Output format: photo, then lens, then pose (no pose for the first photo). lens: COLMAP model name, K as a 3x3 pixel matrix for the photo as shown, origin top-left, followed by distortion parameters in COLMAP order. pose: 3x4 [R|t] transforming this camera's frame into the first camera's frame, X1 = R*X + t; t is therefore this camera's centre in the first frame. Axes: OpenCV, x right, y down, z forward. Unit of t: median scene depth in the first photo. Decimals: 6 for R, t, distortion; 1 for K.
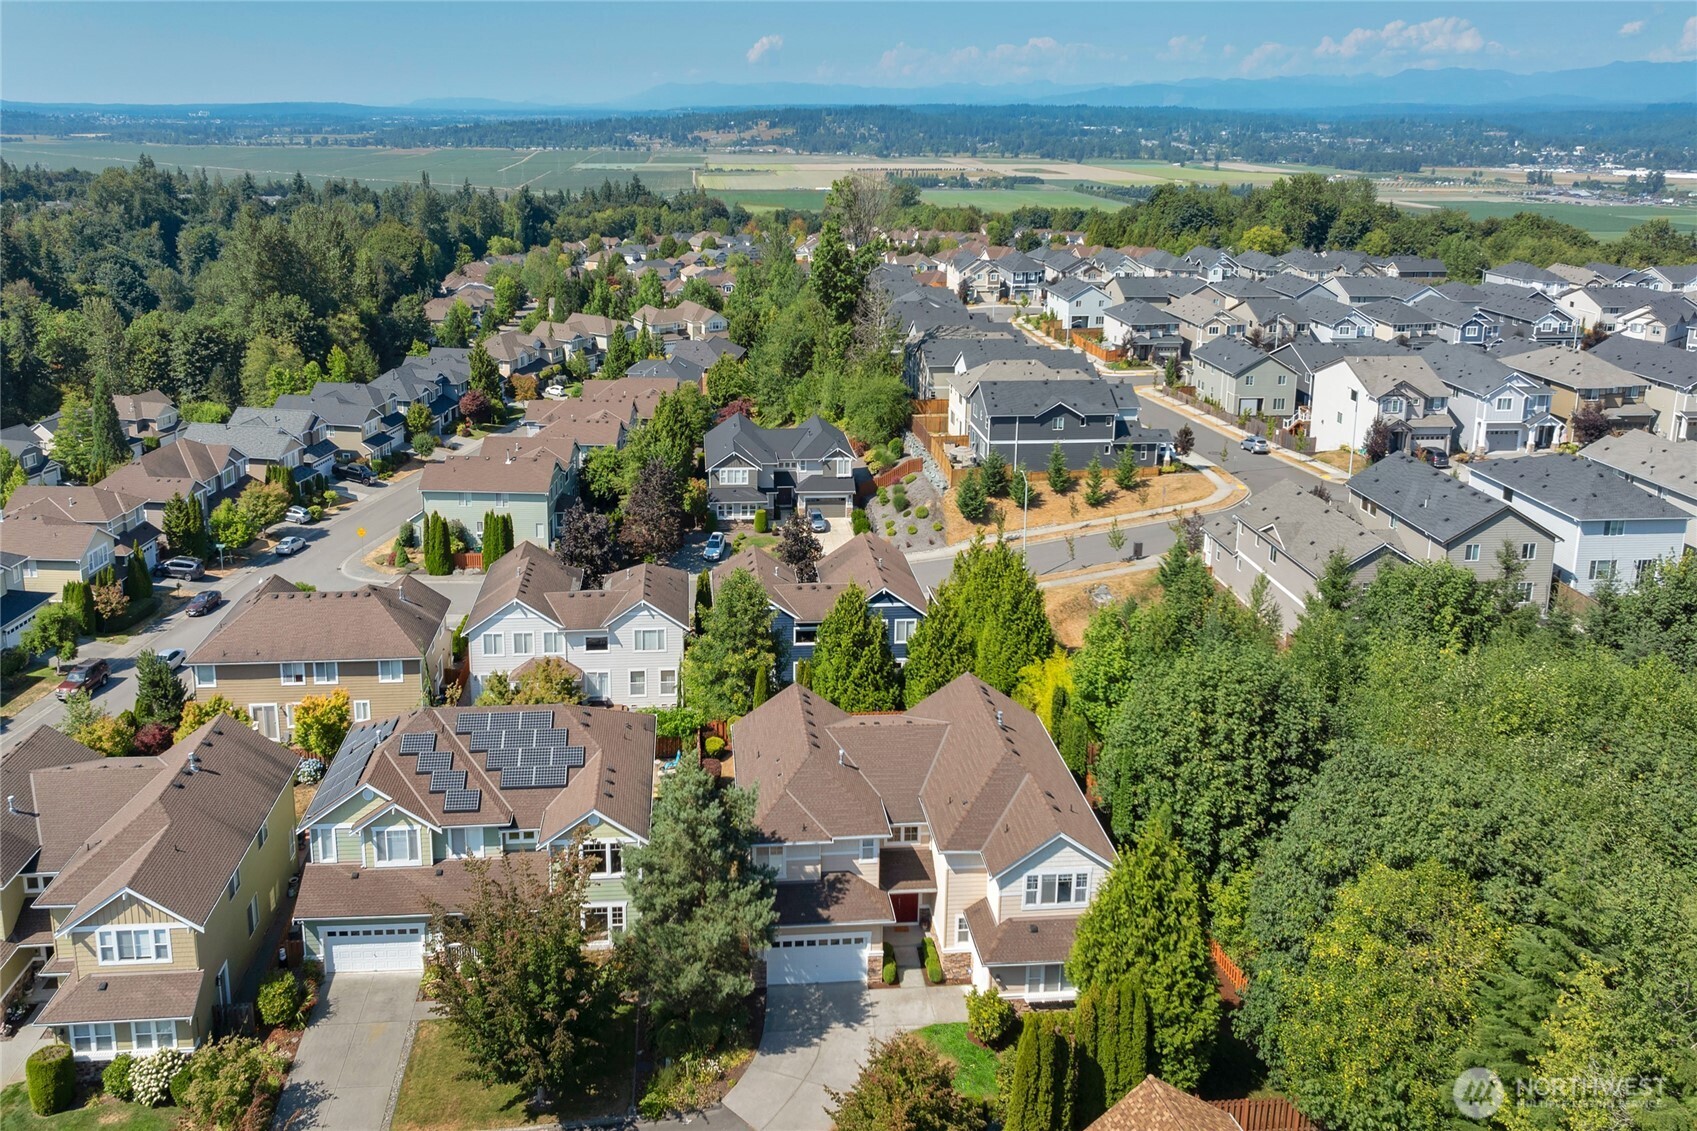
lens RADIAL K [[1214.0, 0, 782.6], [0, 1214.0, 422.7], [0, 0, 1]] dist [-0.007780, -0.003568]
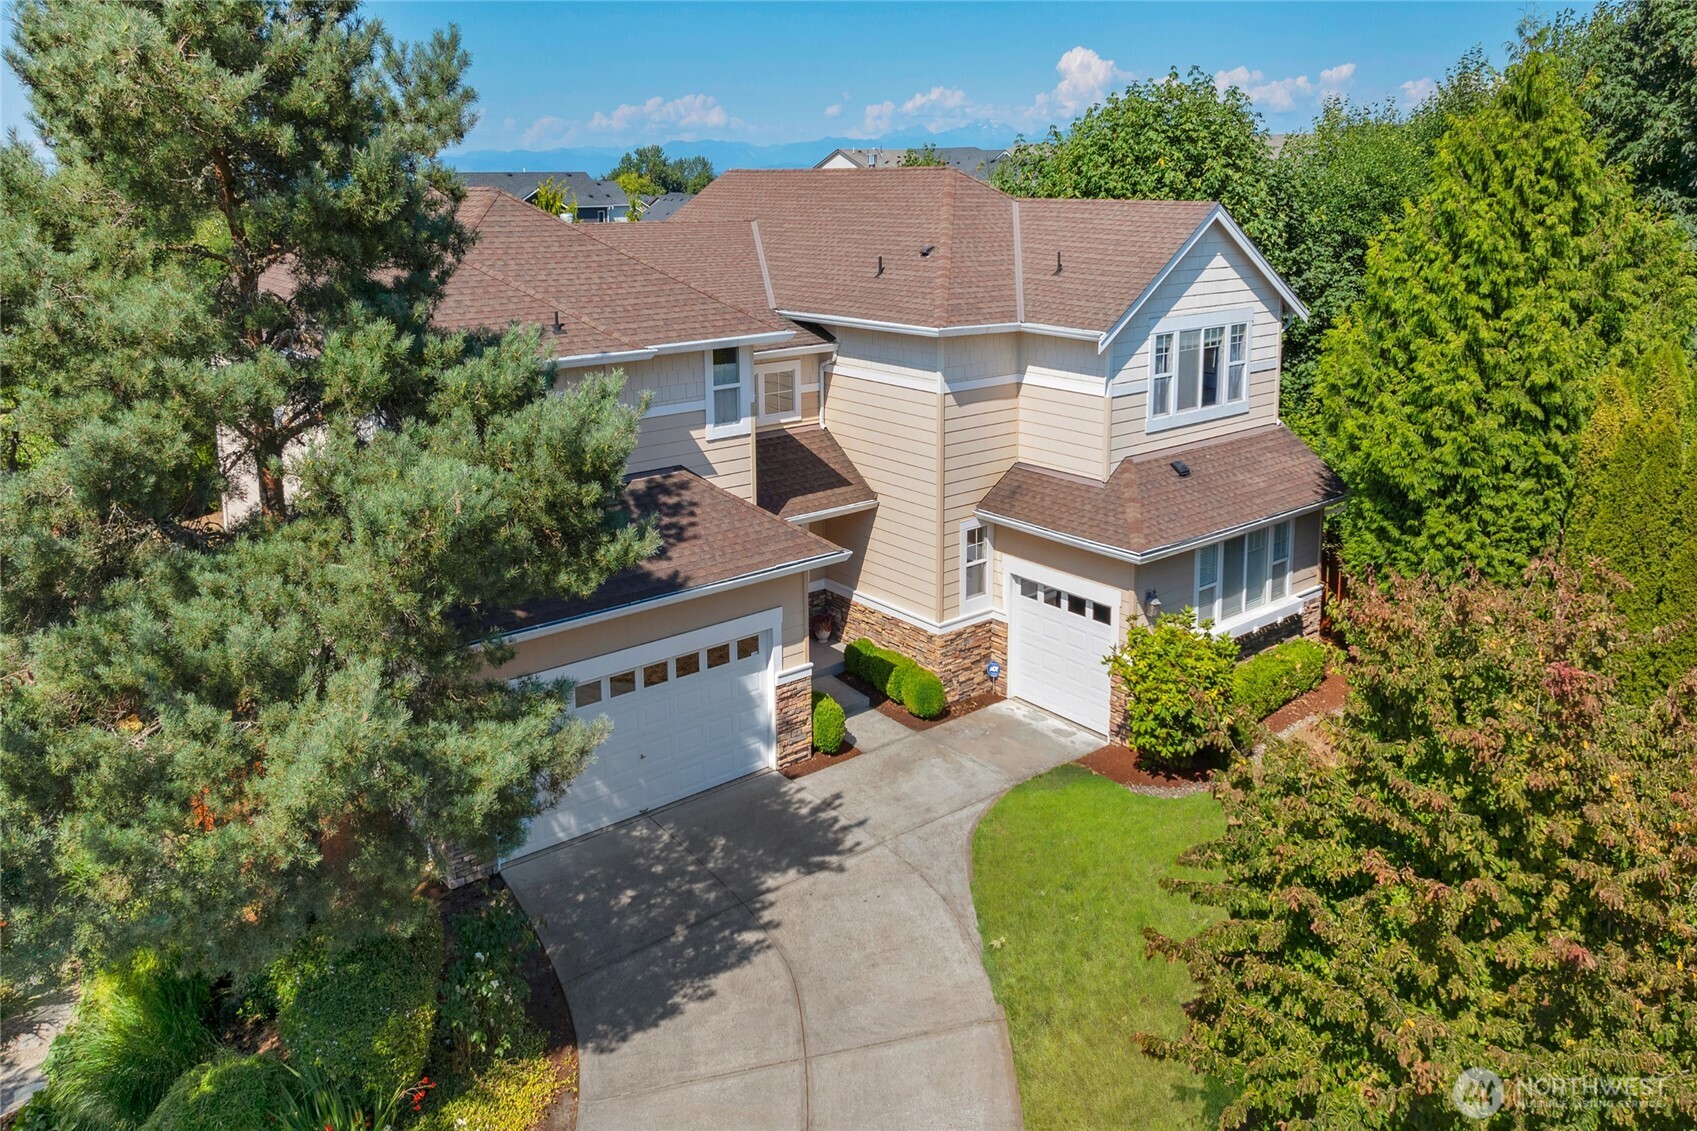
lens RADIAL K [[1236.9, 0, 895.6], [0, 1236.9, 415.4], [0, 0, 1]] dist [-0.019814, -0.002950]
pose [[0.809215, -0.115131, 0.576121, -0.039302], [0.142987, 0.989720, -0.003055, 0.151786], [-0.569847, 0.084850, 0.817359, 0.281856]]
